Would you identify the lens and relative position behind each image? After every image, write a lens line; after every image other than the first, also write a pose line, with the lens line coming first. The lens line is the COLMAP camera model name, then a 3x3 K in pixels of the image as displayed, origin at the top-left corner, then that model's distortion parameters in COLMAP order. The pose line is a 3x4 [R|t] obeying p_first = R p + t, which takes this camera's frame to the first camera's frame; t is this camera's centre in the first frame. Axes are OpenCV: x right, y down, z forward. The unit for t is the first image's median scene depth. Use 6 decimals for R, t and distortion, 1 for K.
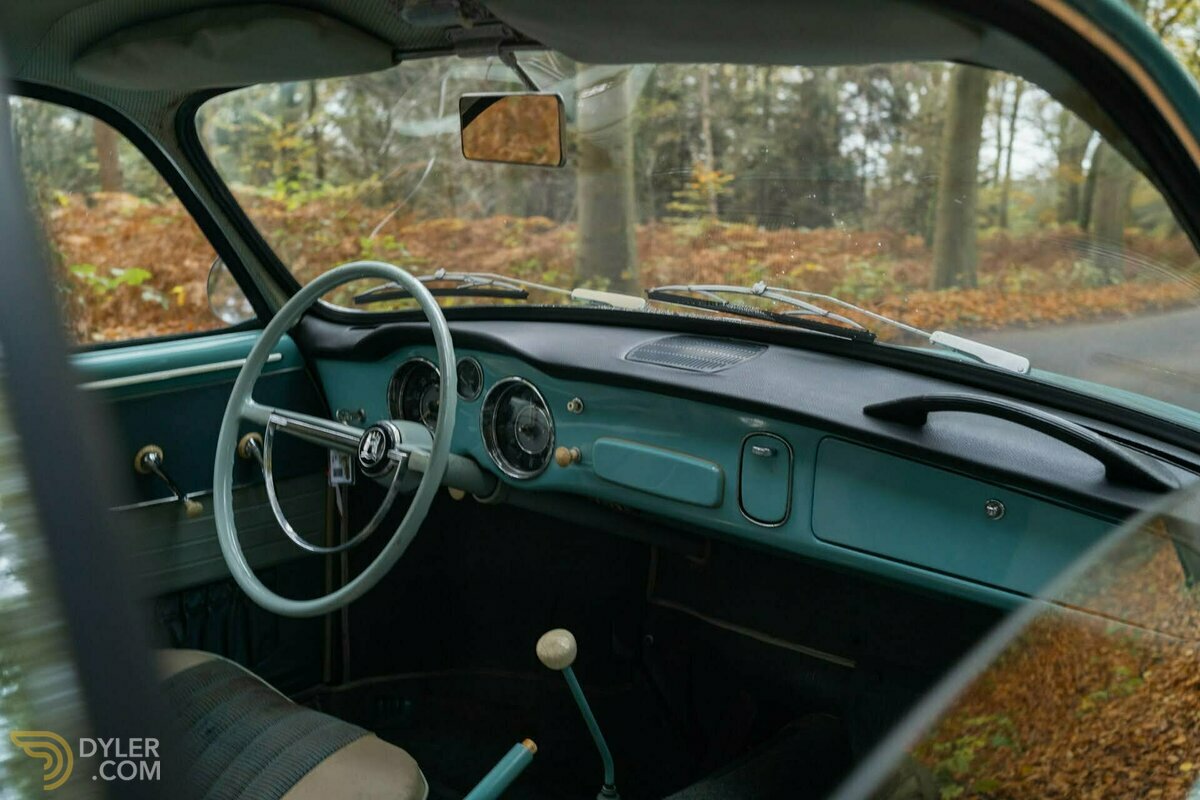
lens RADIAL K [[1135.9, 0, 596.0], [0, 1135.9, 395.7], [0, 0, 1]] dist [-0.021504, 0.000000]
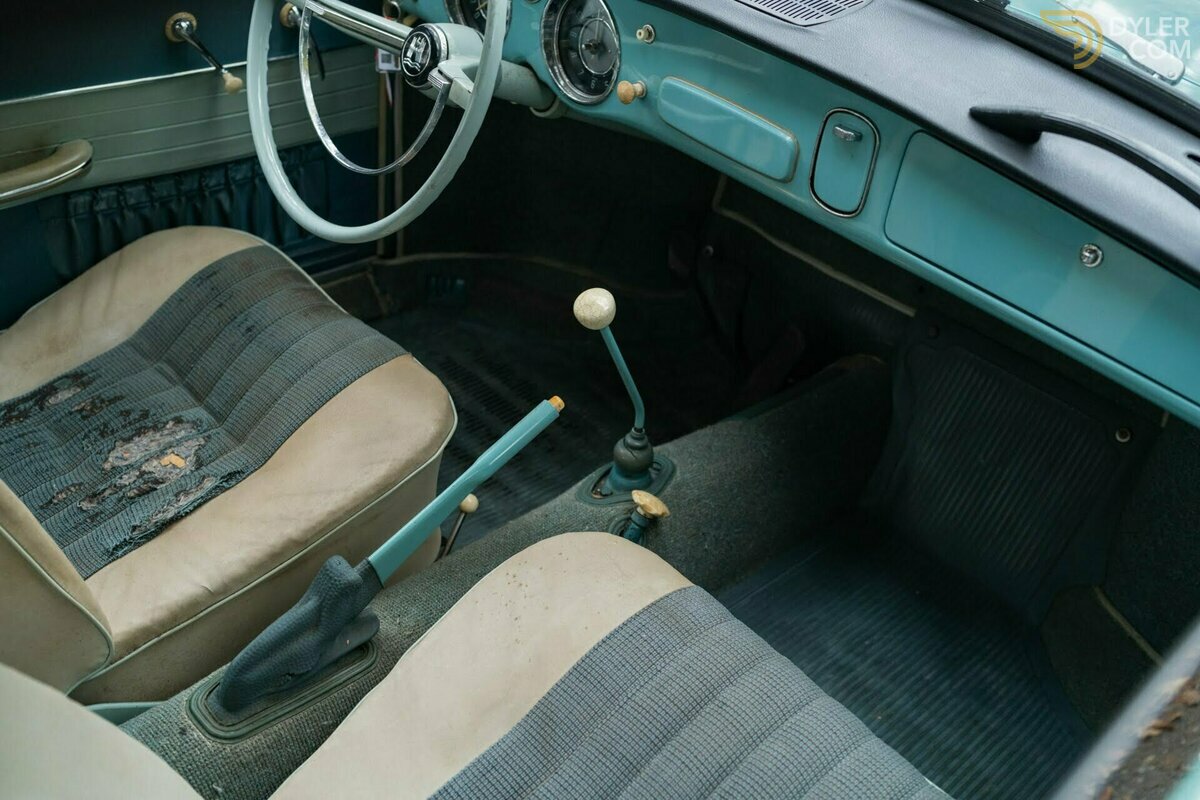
lens RADIAL K [[1135.9, 0, 606.8], [0, 1135.9, 405.0], [0, 0, 1]] dist [-0.021504, 0.000000]
pose [[0.991801, 0.121616, -0.039238, 0.020053], [-0.093462, 0.899743, 0.426296, -0.099437], [0.087149, -0.419134, 0.903732, 0.089266]]
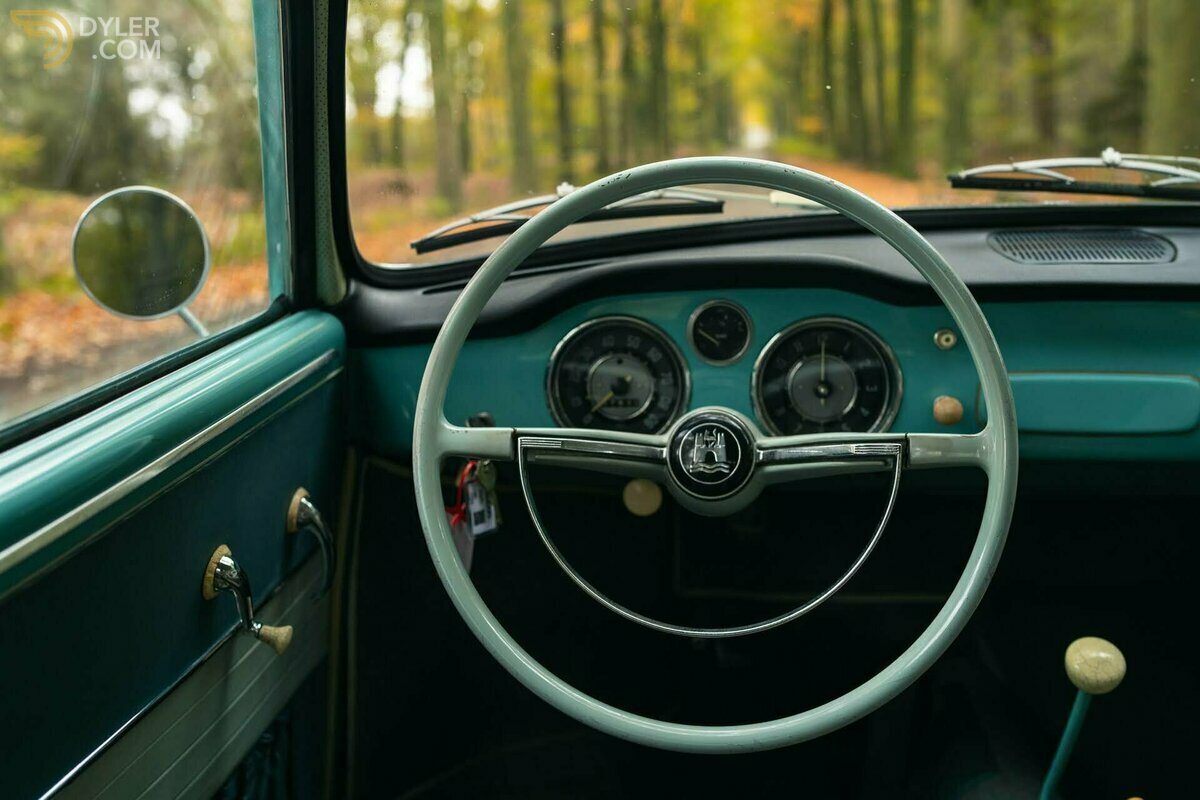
lens RADIAL K [[1135.9, 0, 602.3], [0, 1135.9, 397.7], [0, 0, 1]] dist [-0.021504, 0.000000]
pose [[0.820515, -0.176941, 0.543550, -0.579800], [0.155559, 0.984116, 0.085534, -0.048213], [-0.550051, 0.014372, 0.835007, 0.496770]]
